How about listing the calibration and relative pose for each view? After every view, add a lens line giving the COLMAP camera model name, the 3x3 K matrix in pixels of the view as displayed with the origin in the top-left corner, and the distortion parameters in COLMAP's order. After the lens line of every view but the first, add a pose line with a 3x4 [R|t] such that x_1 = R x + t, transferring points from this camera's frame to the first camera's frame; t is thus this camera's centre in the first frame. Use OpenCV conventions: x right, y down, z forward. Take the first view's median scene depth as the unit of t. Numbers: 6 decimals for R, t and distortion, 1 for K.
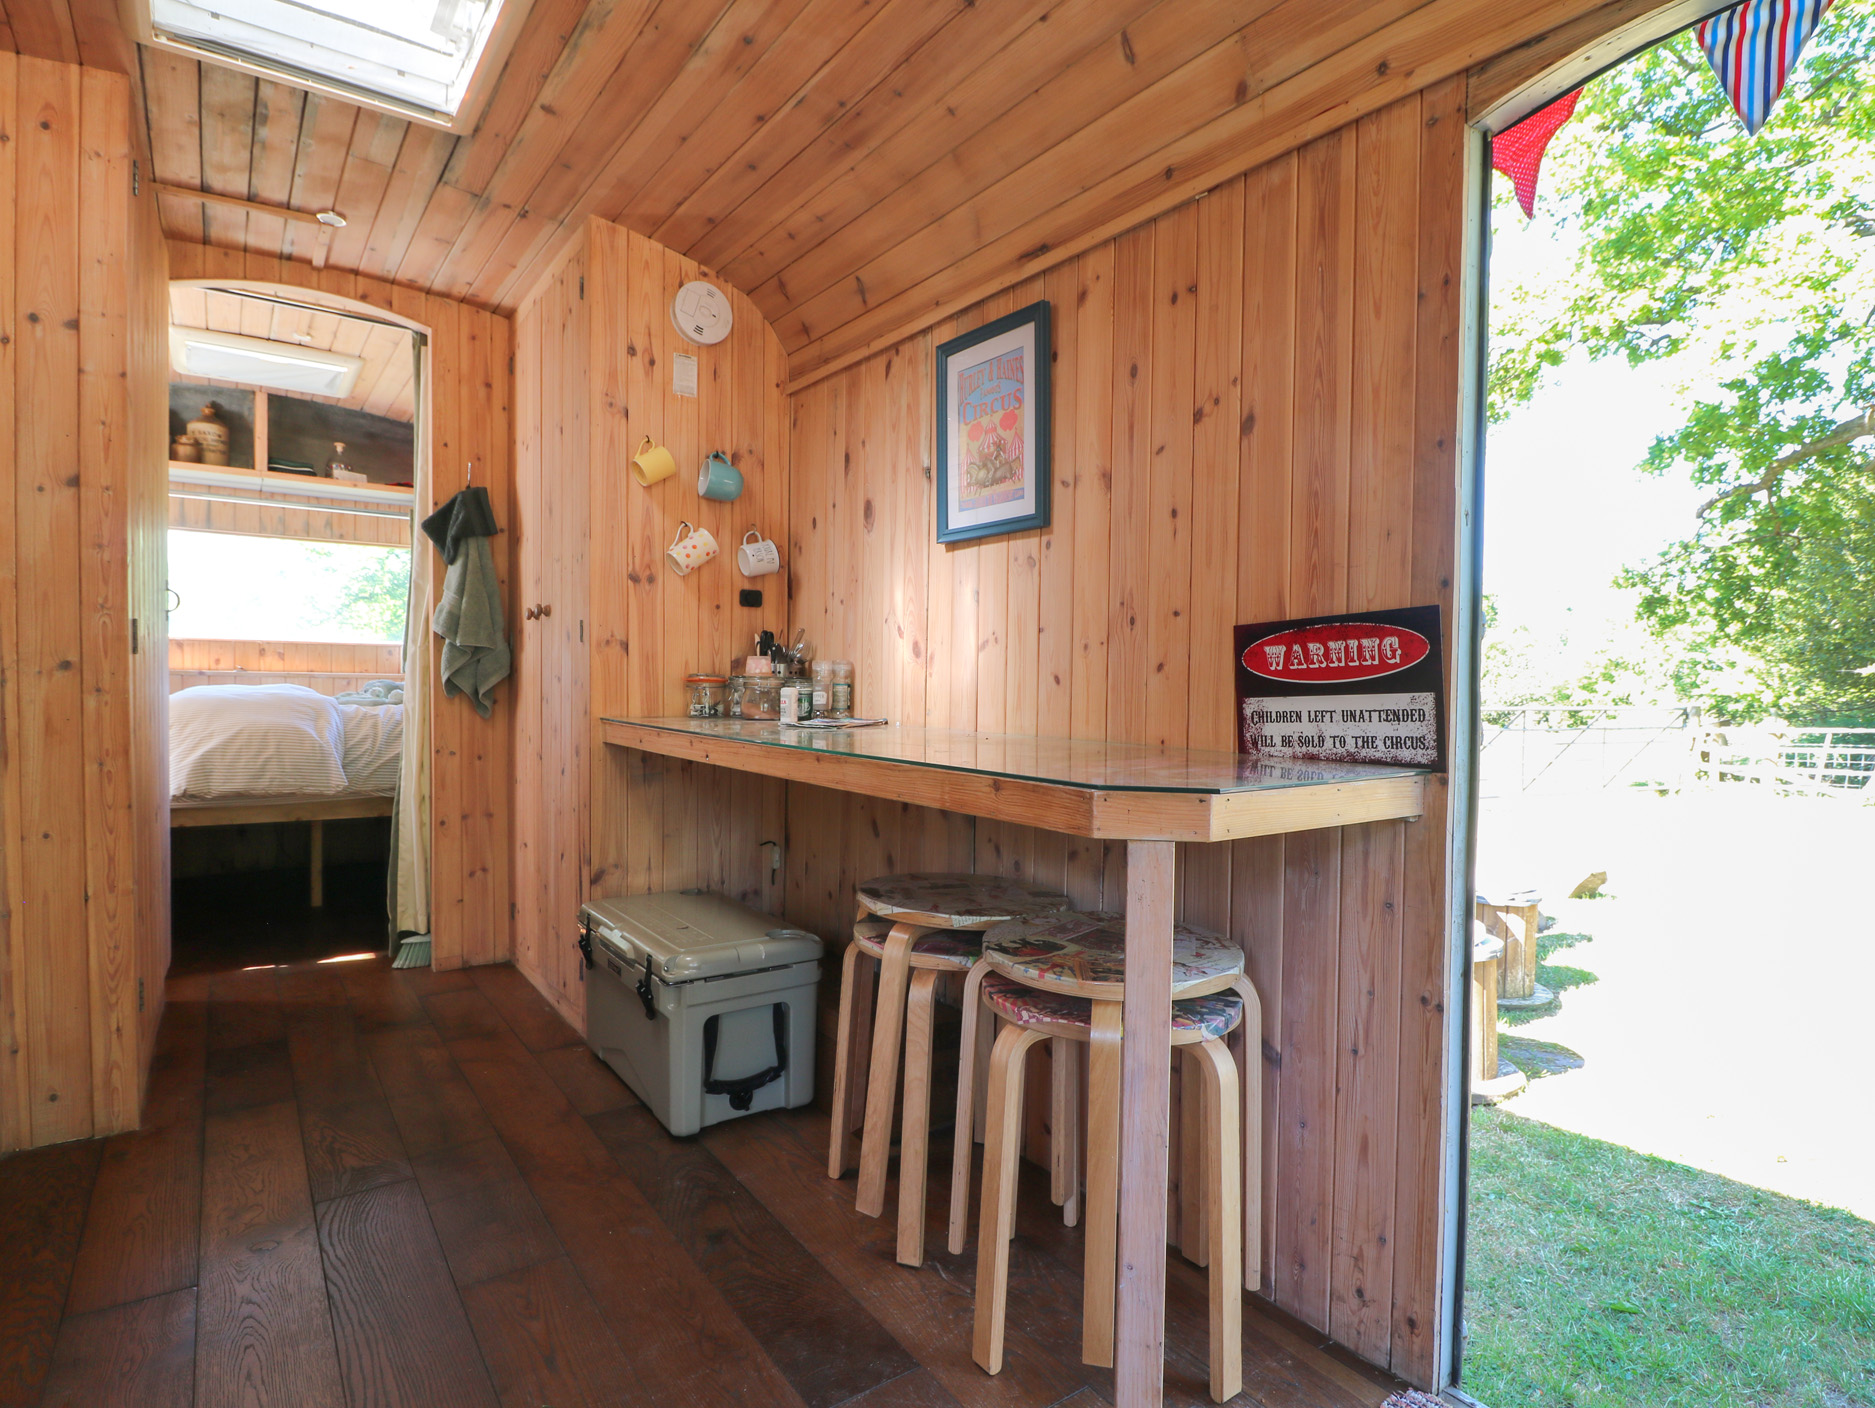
lens RADIAL K [[978.5, 0, 948.2], [0, 978.5, 700.9], [0, 0, 1]] dist [-0.001617, -0.013453]
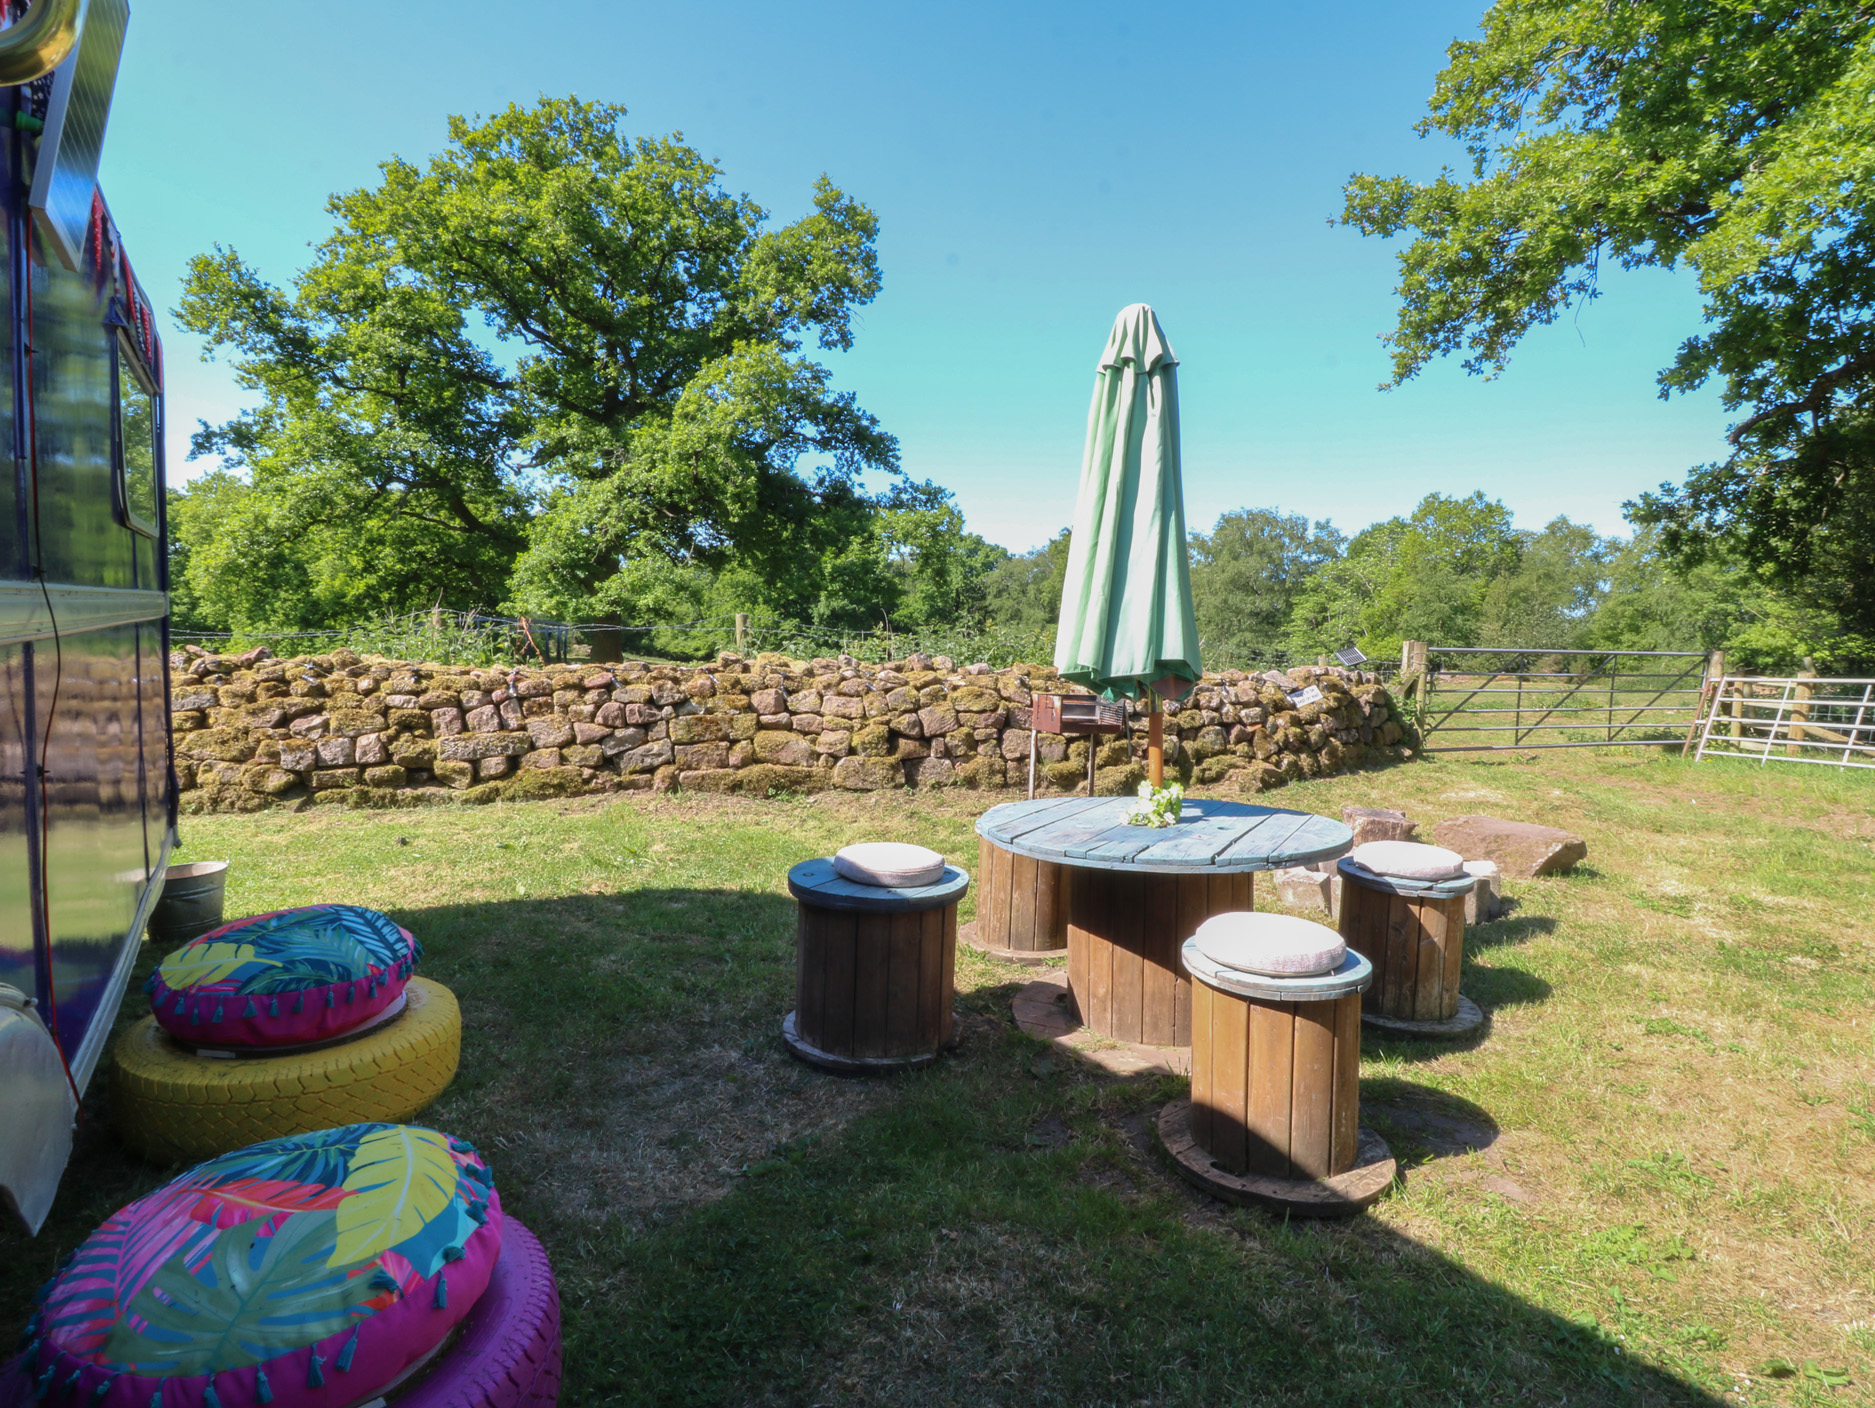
lens RADIAL K [[978.5, 0, 948.2], [0, 978.5, 700.9], [0, 0, 1]] dist [-0.001617, -0.013453]
pose [[0.999723, 0.014585, -0.018462, 0.071321], [-0.013515, 0.998293, 0.056825, 0.008231], [0.019259, -0.056560, 0.998213, 0.084149]]
